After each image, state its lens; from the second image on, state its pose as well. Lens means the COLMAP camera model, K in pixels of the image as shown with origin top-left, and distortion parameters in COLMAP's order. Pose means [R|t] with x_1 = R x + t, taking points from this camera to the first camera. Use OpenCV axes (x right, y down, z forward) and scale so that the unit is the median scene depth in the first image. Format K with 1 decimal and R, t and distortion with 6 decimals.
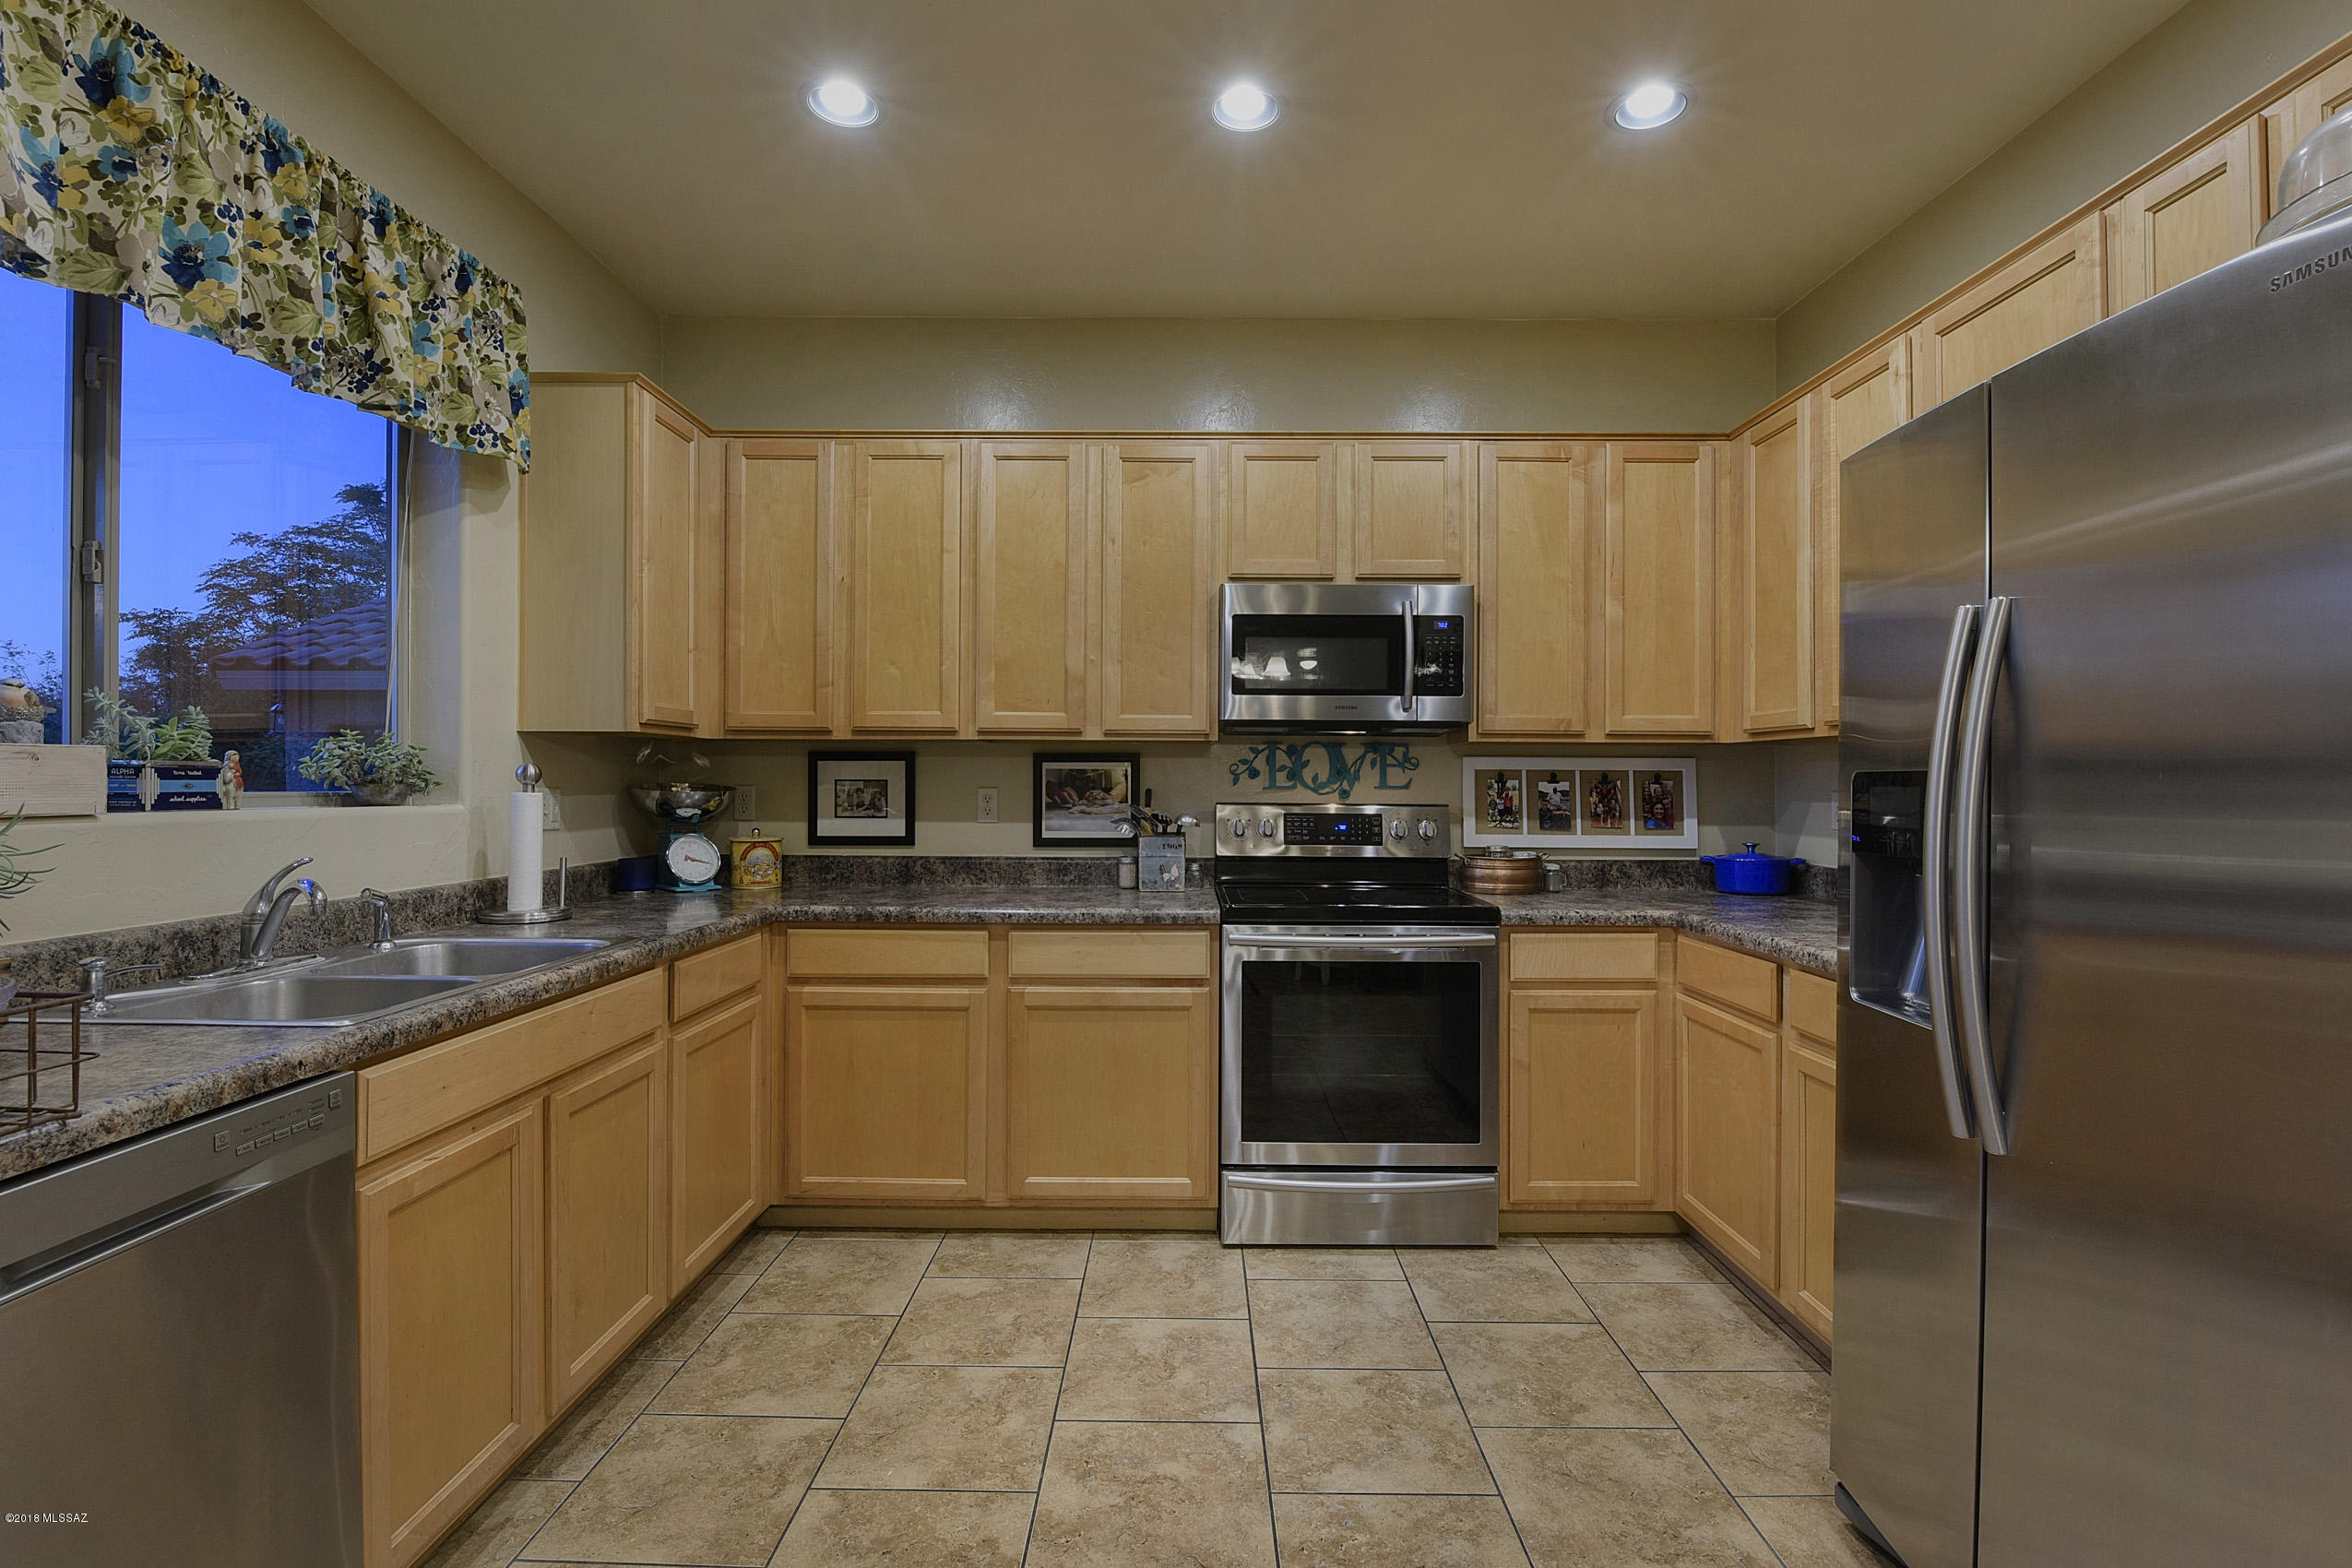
lens RADIAL K [[1034.0, 0, 1183.1], [0, 1034.0, 774.5], [0, 0, 1]] dist [0.000318, -0.008640]
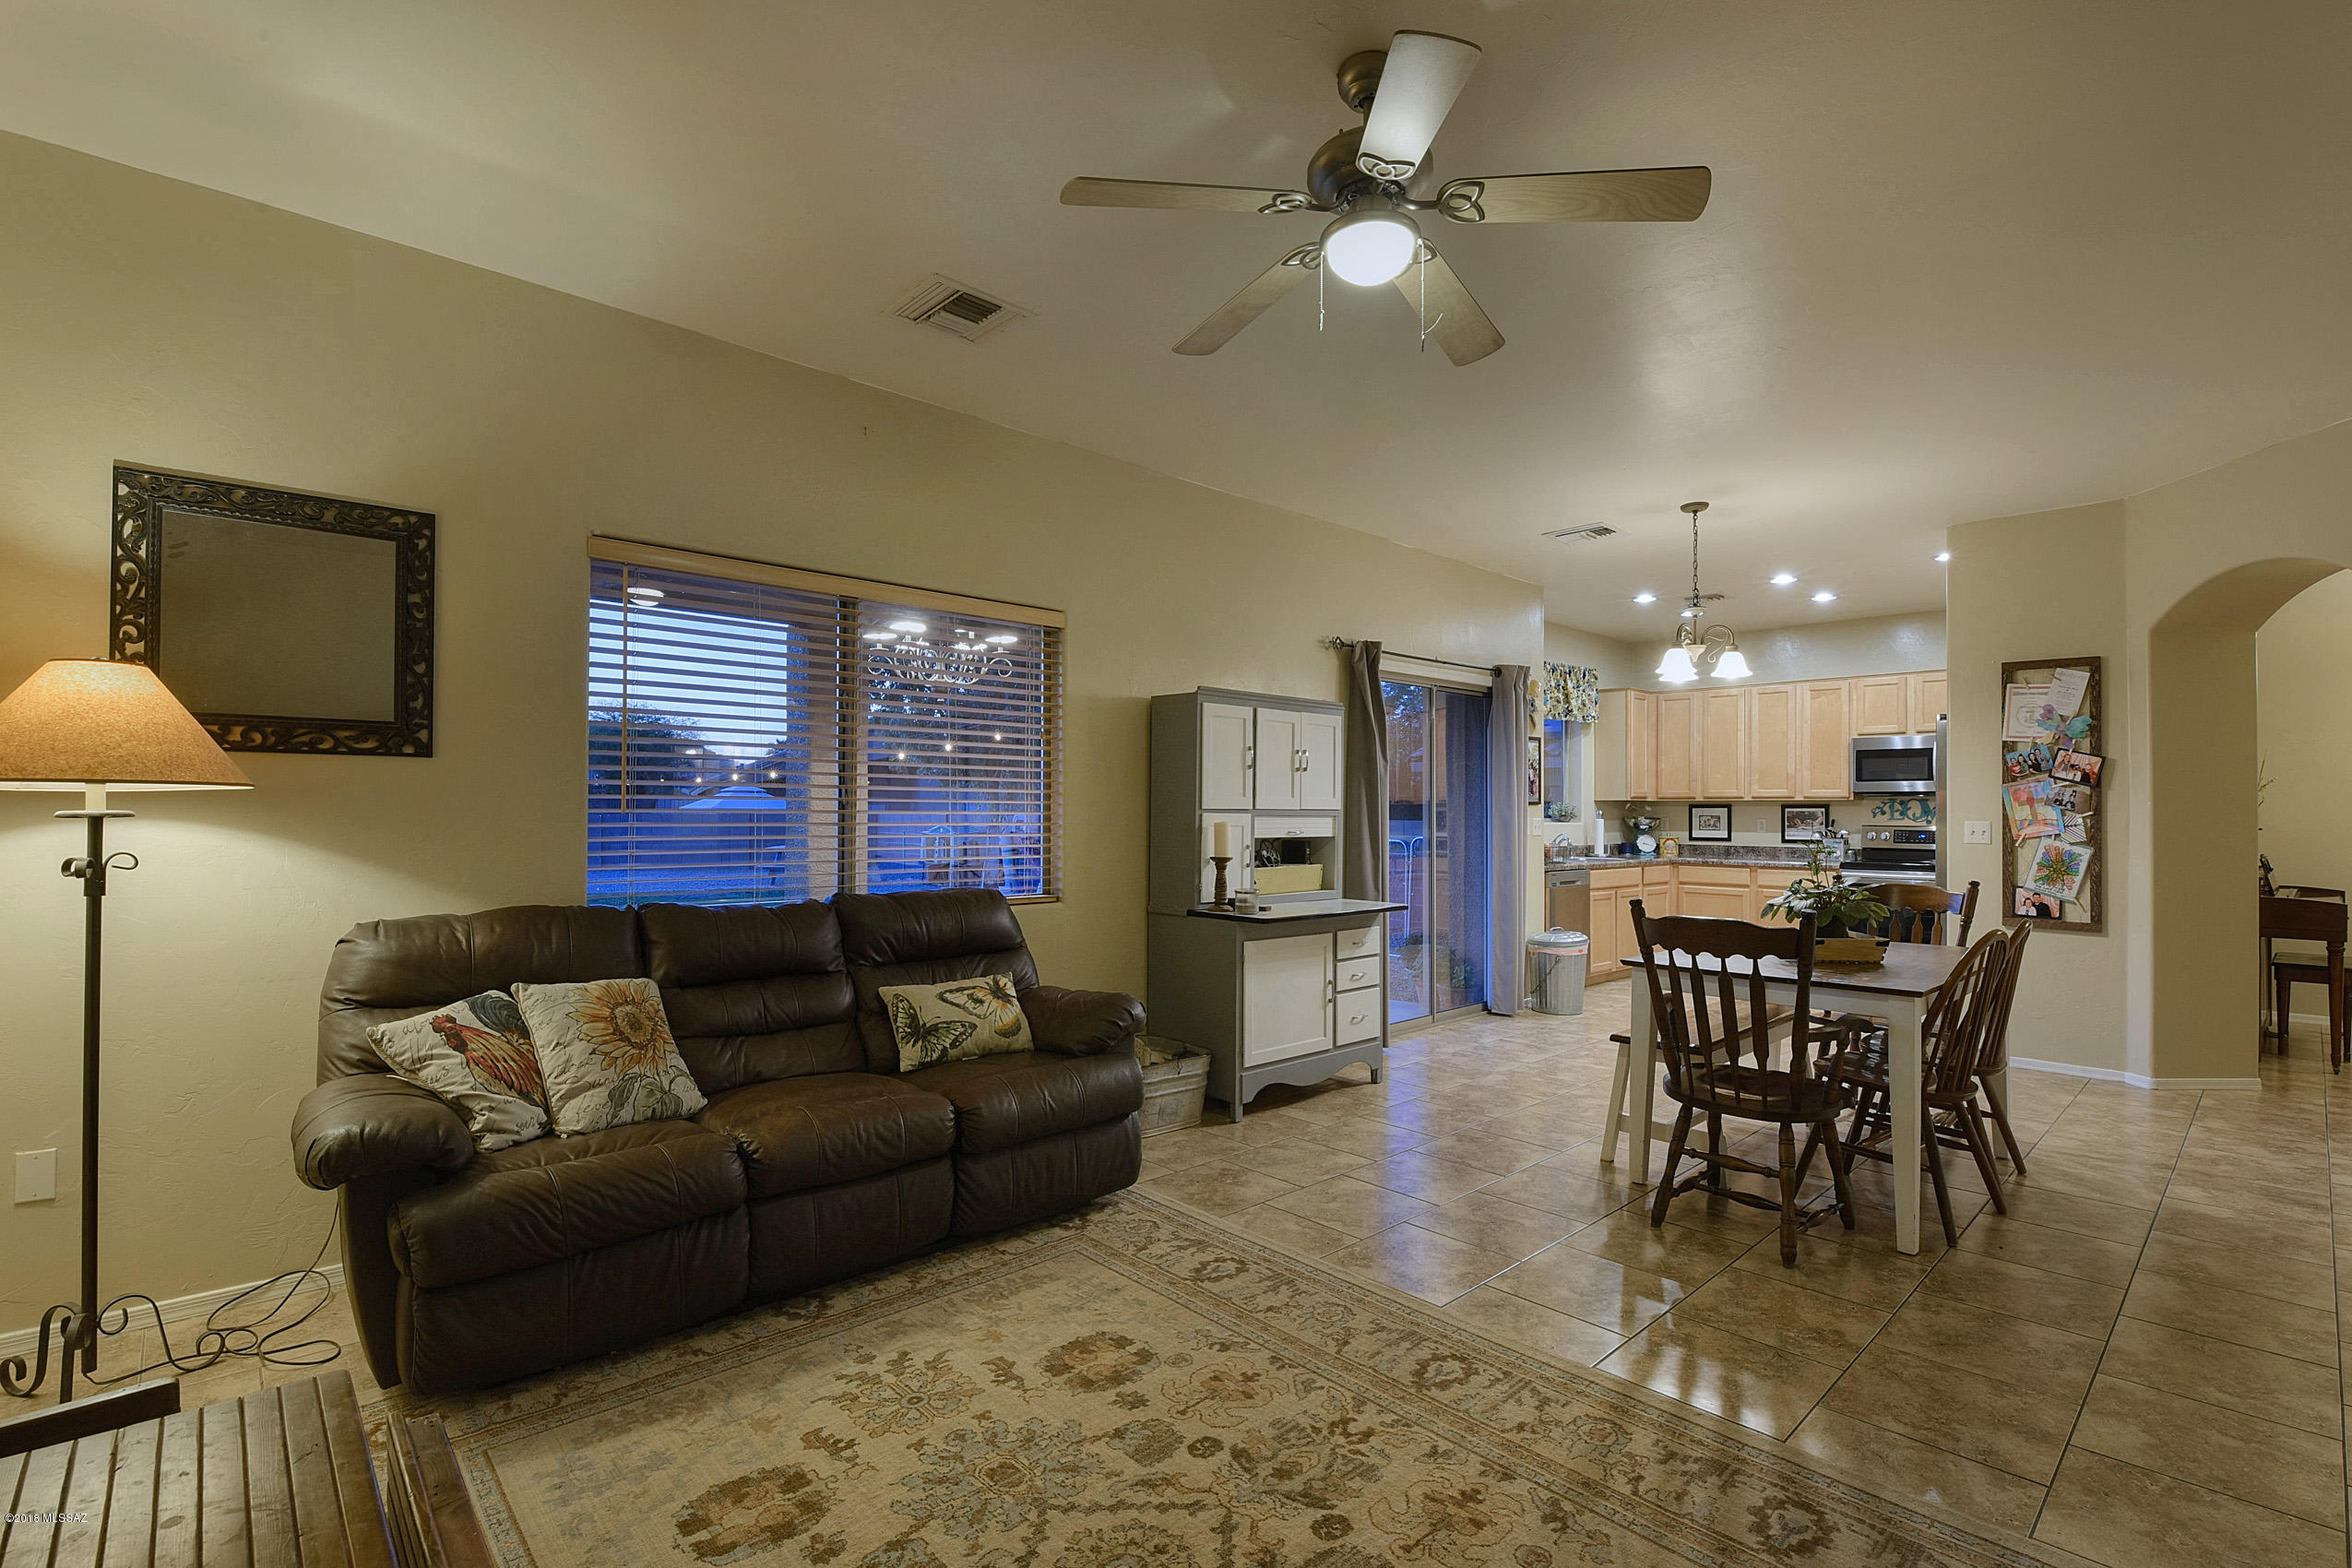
lens RADIAL K [[1052.8, 0, 1202.1], [0, 1052.8, 799.2], [0, 0, 1]] dist [-0.000691, -0.008700]
pose [[0.682864, -0.010612, -0.730469, 0.900694], [0.002826, 0.999925, -0.011884, -0.009874], [0.730540, 0.006051, 0.682843, -2.085805]]
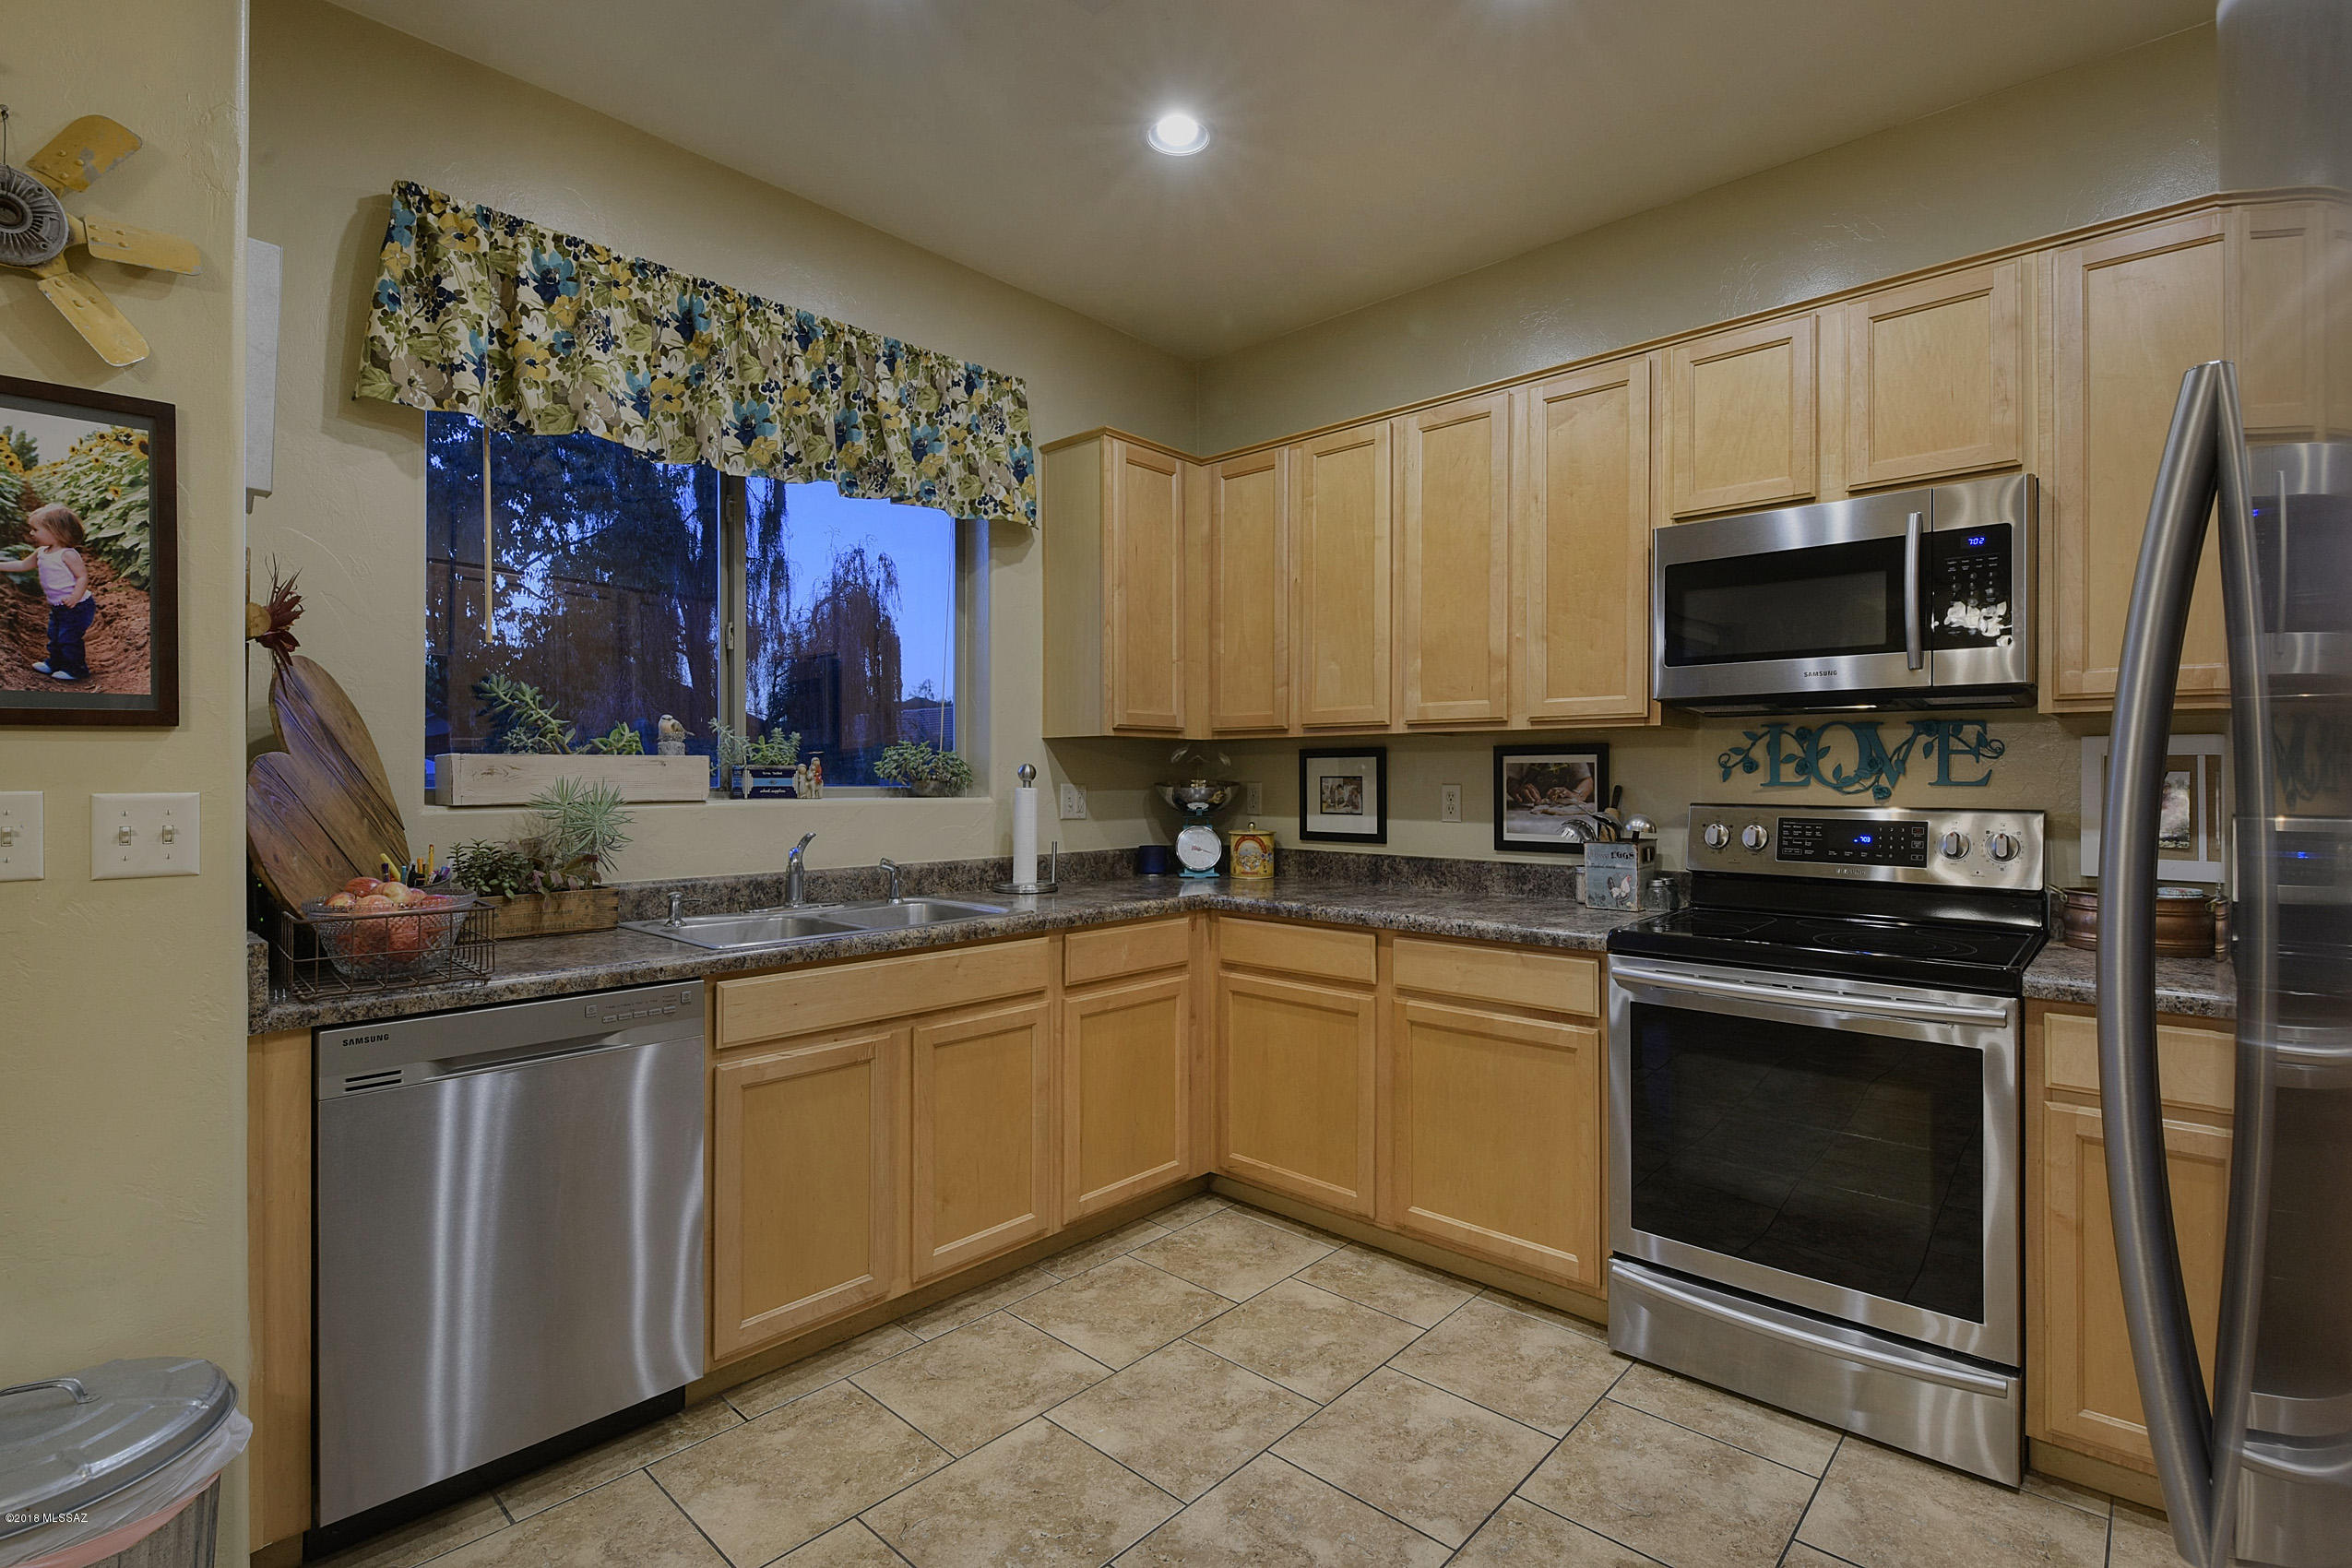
lens RADIAL K [[1090.6, 0, 1257.6], [0, 1090.6, 774.1], [0, 0, 1]] dist [0.001275, -0.009641]
pose [[0.761127, -0.006051, -0.648575, 0.379490], [0.007303, 0.999973, -0.000759, 0.003726], [0.648562, -0.004159, 0.761150, 0.171398]]
